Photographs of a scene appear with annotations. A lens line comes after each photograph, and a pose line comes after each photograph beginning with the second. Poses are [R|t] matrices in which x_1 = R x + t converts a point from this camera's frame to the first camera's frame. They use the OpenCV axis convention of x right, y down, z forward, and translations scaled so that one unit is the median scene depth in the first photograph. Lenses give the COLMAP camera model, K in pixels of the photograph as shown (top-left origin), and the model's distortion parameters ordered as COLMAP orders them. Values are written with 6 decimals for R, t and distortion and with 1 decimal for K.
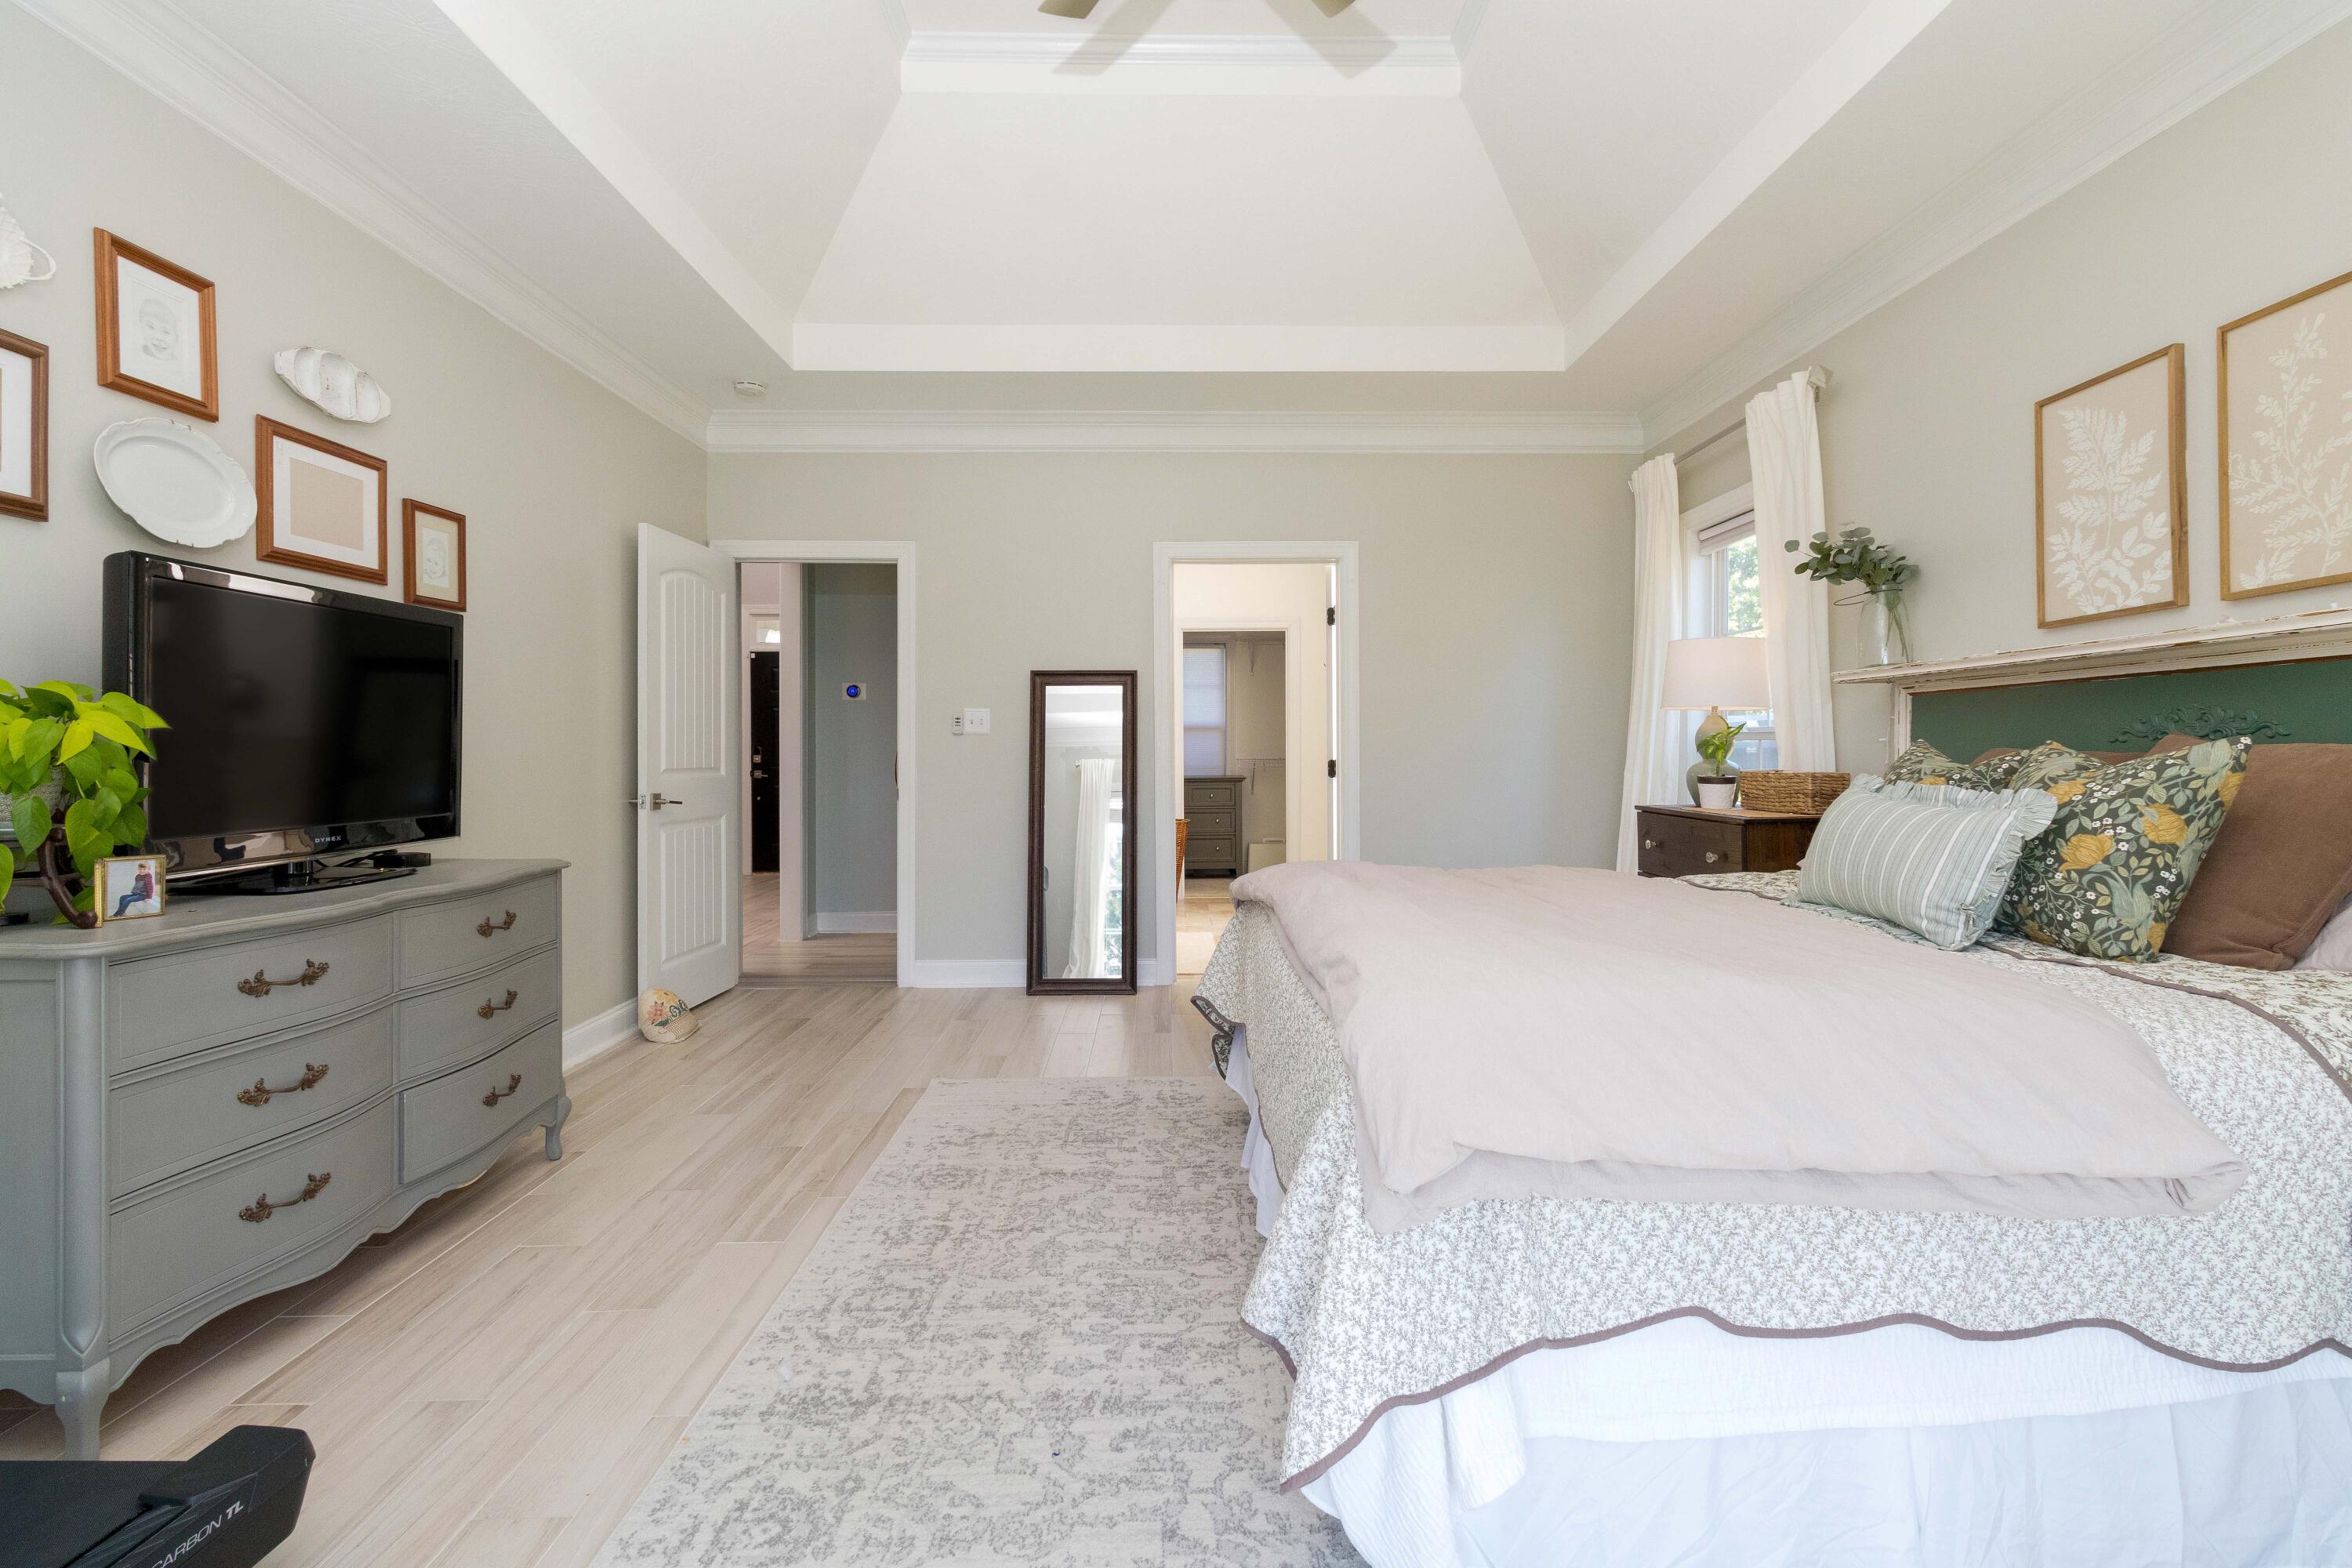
lens RADIAL K [[1094.9, 0, 1189.2], [0, 1094.9, 751.9], [0, 0, 1]] dist [0.005617, 0.000017]
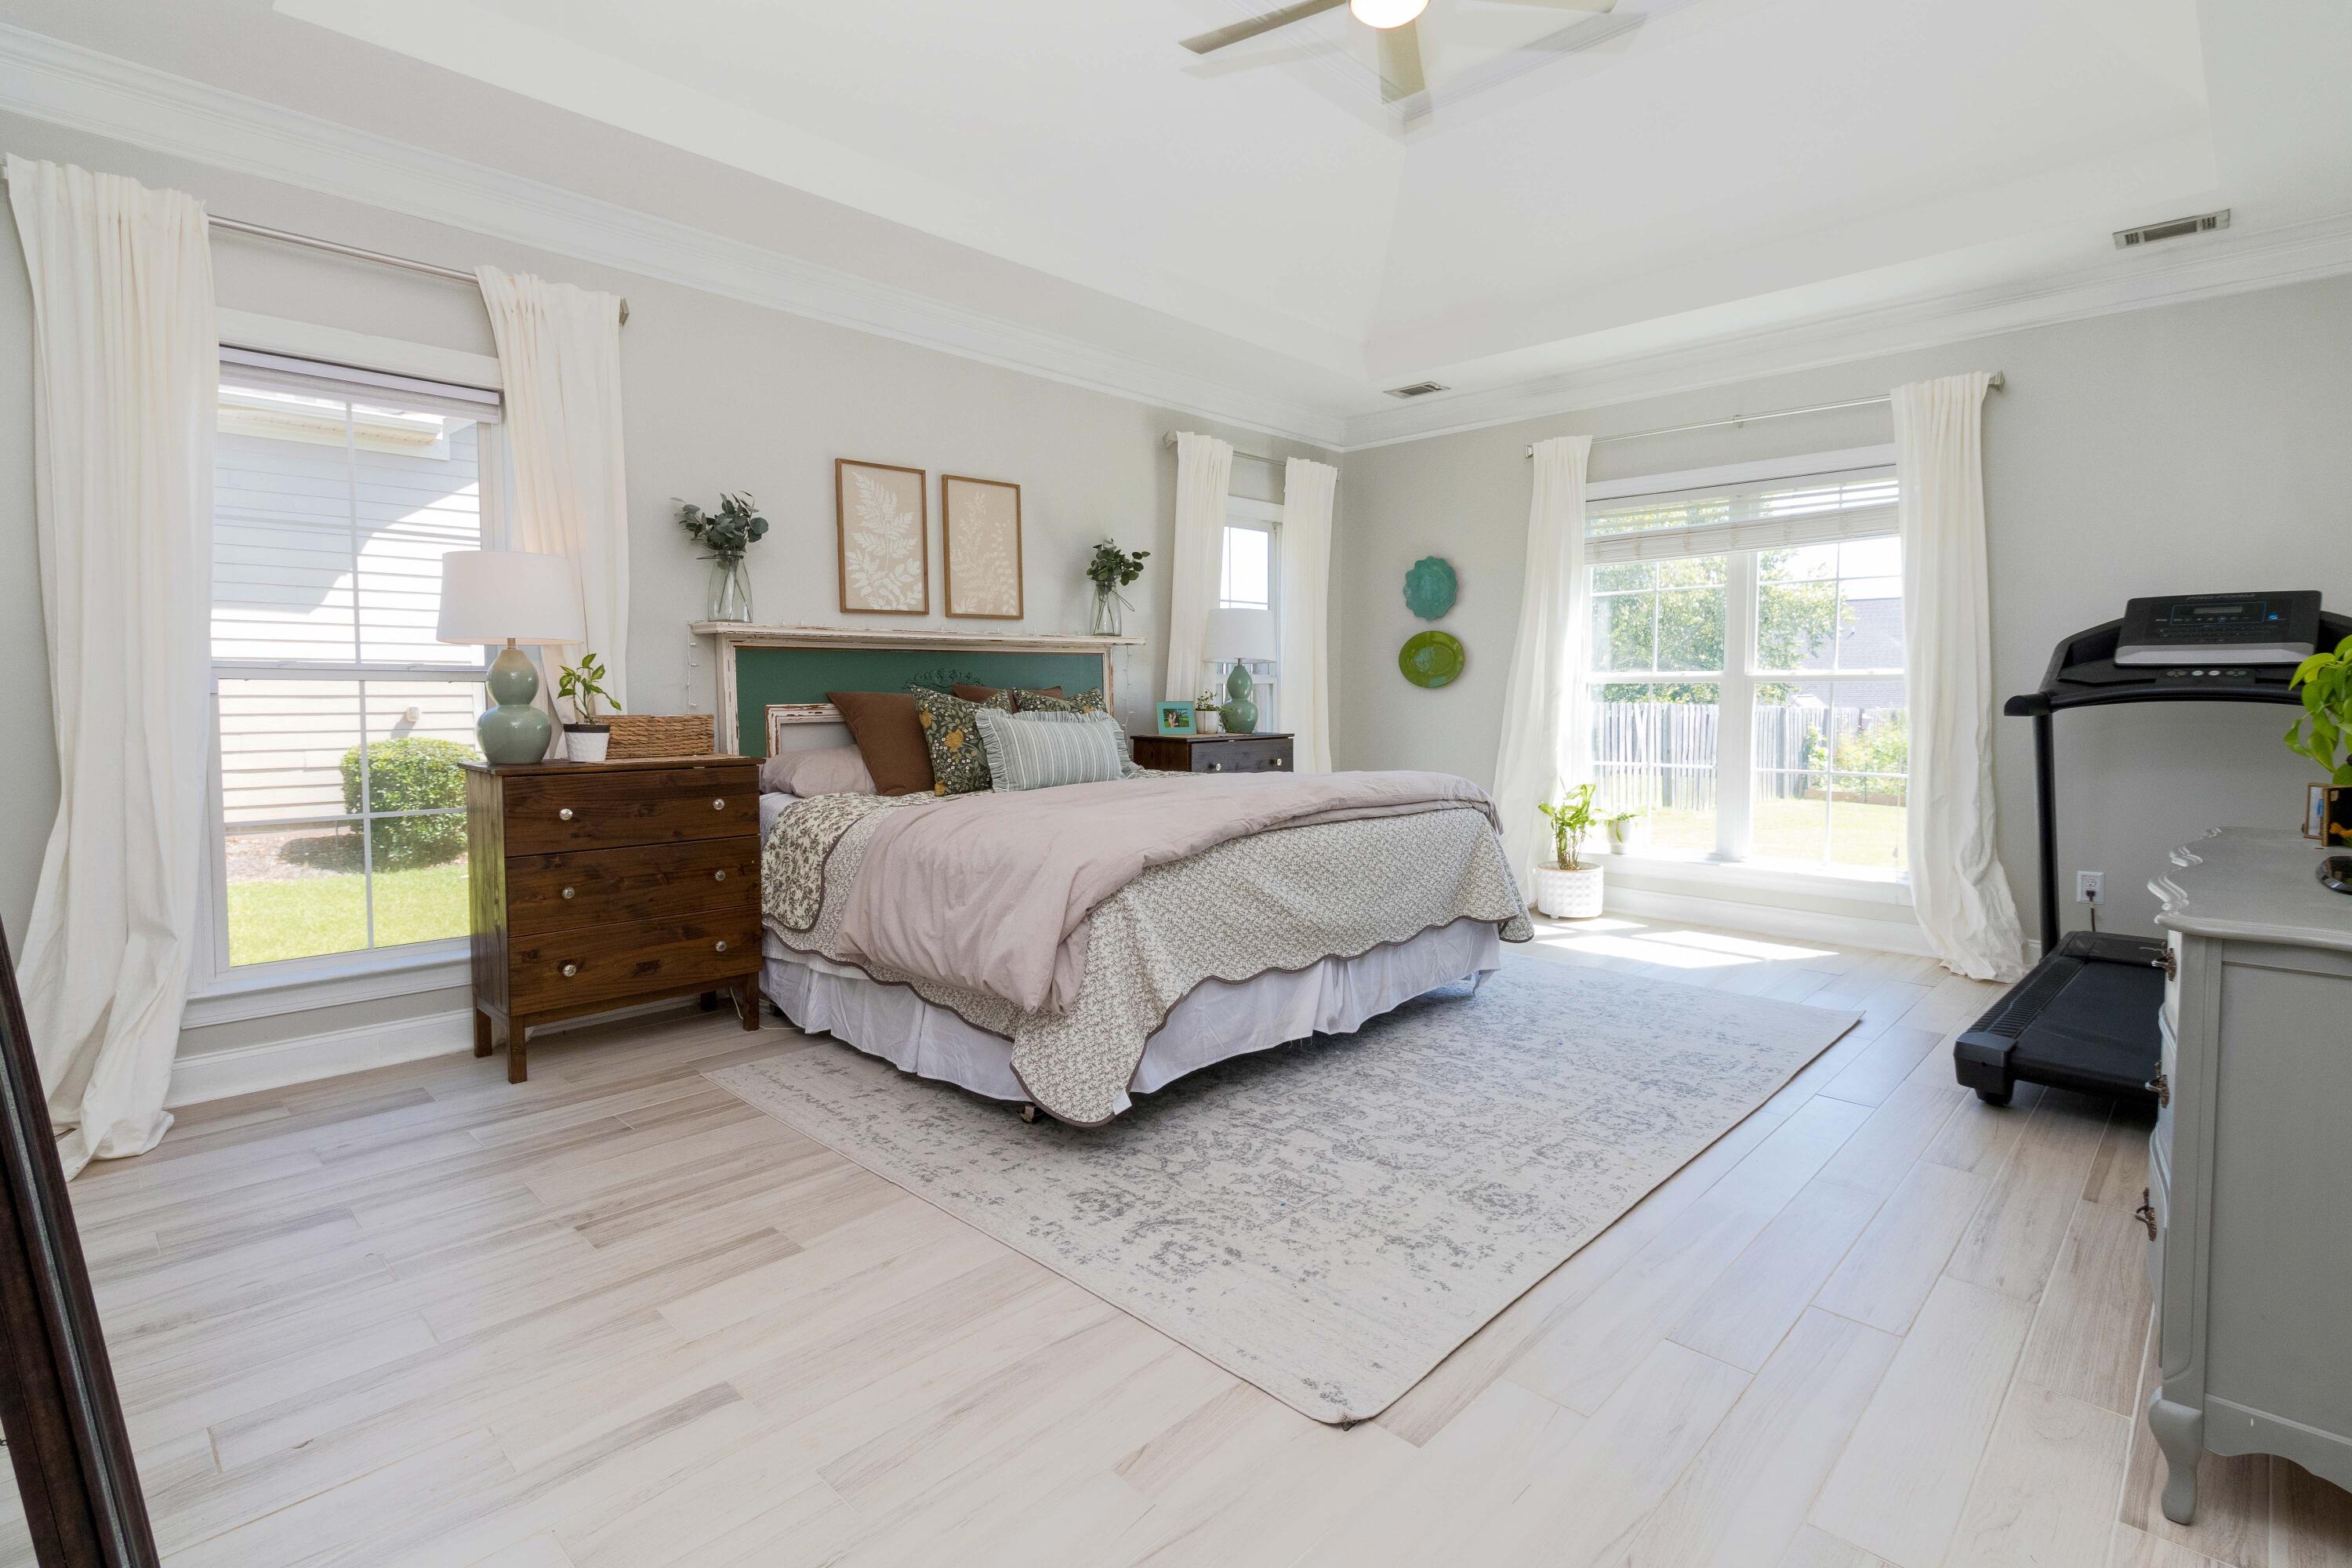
lens RADIAL K [[1122.8, 0, 1185.0], [0, 1122.8, 750.8], [0, 0, 1]] dist [0.008116, 0.000626]
pose [[-0.704554, -0.034746, 0.708799, -0.712080], [0.005148, 0.998524, 0.054066, -0.004021], [-0.709632, 0.041741, -0.703335, 1.928115]]
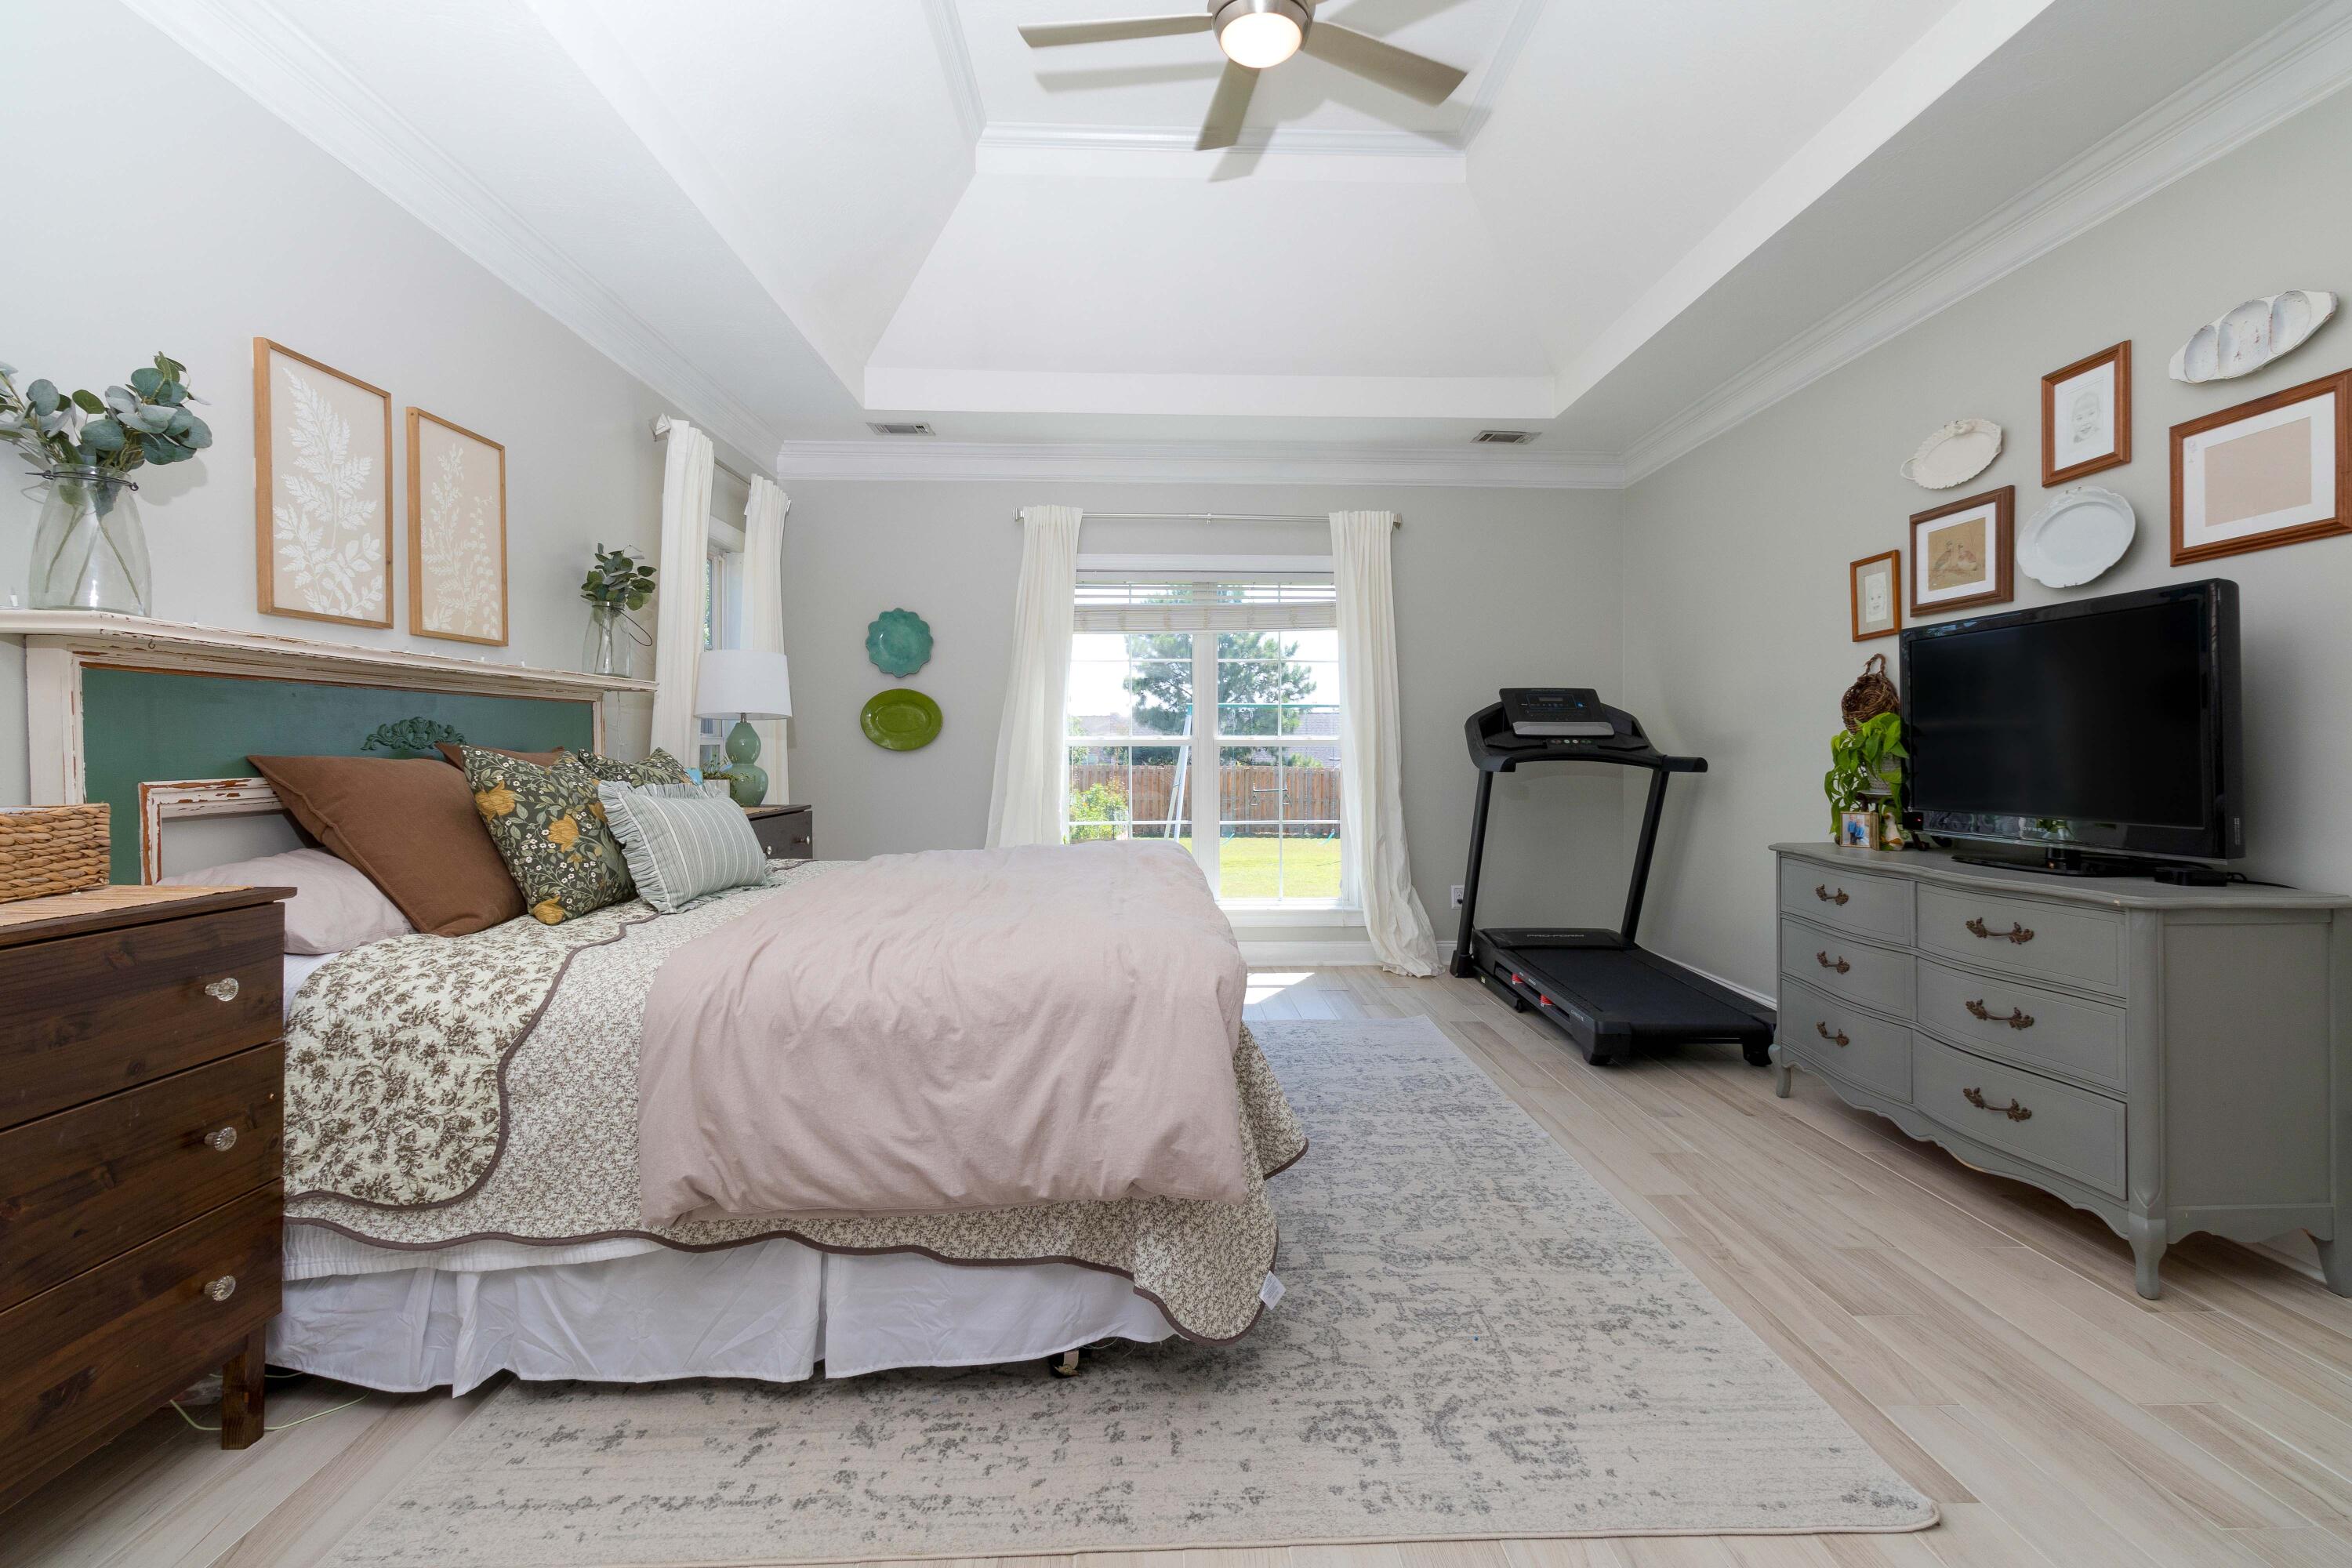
lens RADIAL K [[1094.9, 0, 1189.2], [0, 1094.9, 751.9], [0, 0, 1]] dist [0.005617, 0.000017]
pose [[-0.999901, 0.004235, -0.013440, 0.097019], [0.004204, 0.999988, 0.002315, -0.006267], [0.013450, 0.002259, -0.999907, 2.022856]]
